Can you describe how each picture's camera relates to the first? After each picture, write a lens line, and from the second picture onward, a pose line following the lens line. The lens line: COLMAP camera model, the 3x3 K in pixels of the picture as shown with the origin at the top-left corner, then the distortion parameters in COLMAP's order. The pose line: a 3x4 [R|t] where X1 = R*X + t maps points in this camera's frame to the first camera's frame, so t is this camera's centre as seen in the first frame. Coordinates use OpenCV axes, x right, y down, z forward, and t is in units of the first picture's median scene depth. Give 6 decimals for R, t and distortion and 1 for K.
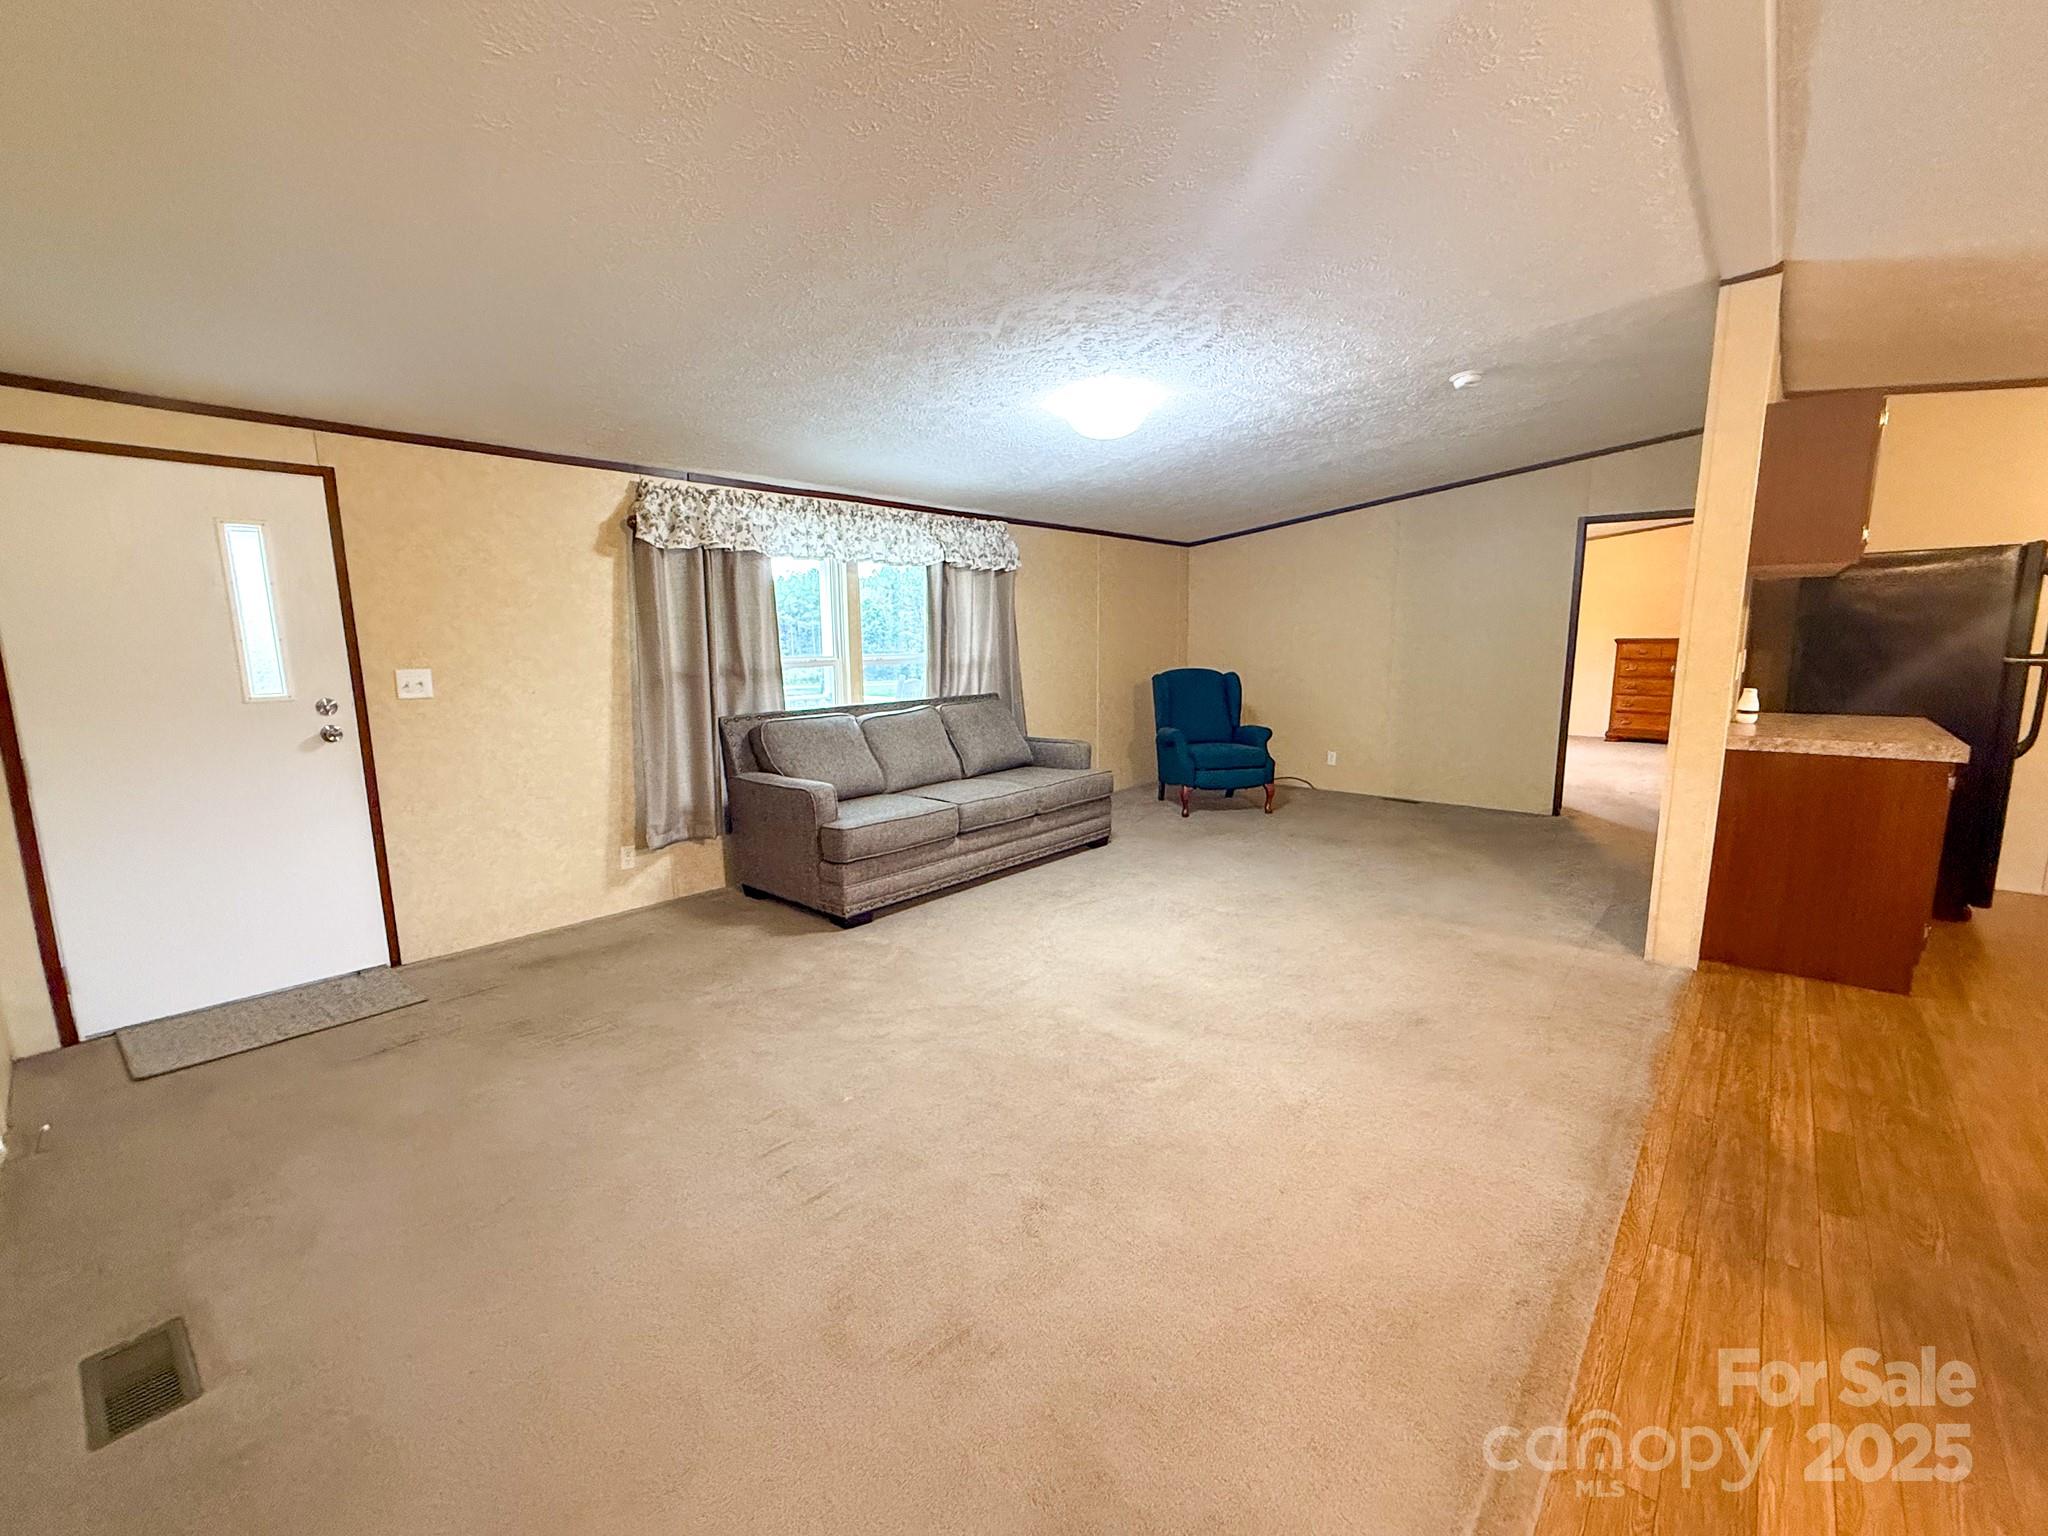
lens RADIAL K [[848.3, 0, 1020.9], [0, 848.3, 765.5], [0, 0, 1]] dist [0.001965, -0.000373]
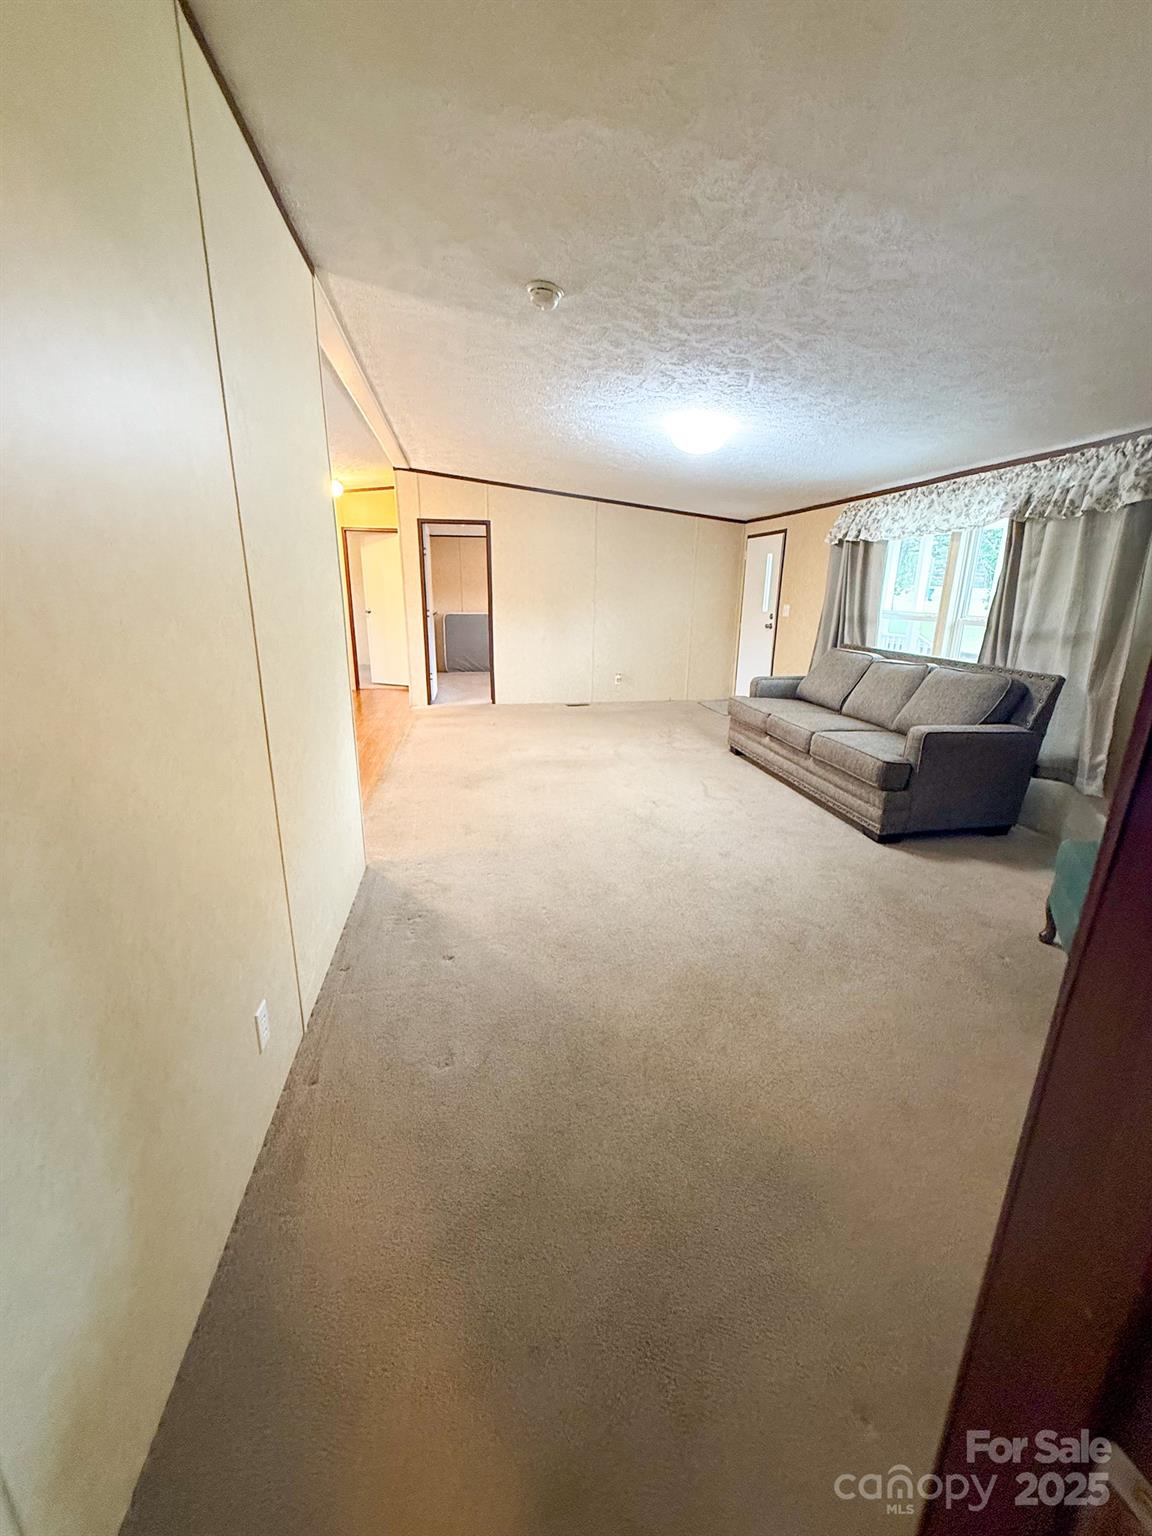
lens RADIAL K [[636.2, 0, 561.9], [0, 636.2, 766.7], [0, 0, 1]] dist [0.001965, -0.000373]
pose [[-0.645997, 0.212534, -0.733155, 0.991398], [-0.121360, 0.919646, 0.373528, -0.238934], [0.753631, 0.330273, -0.568296, 1.390263]]
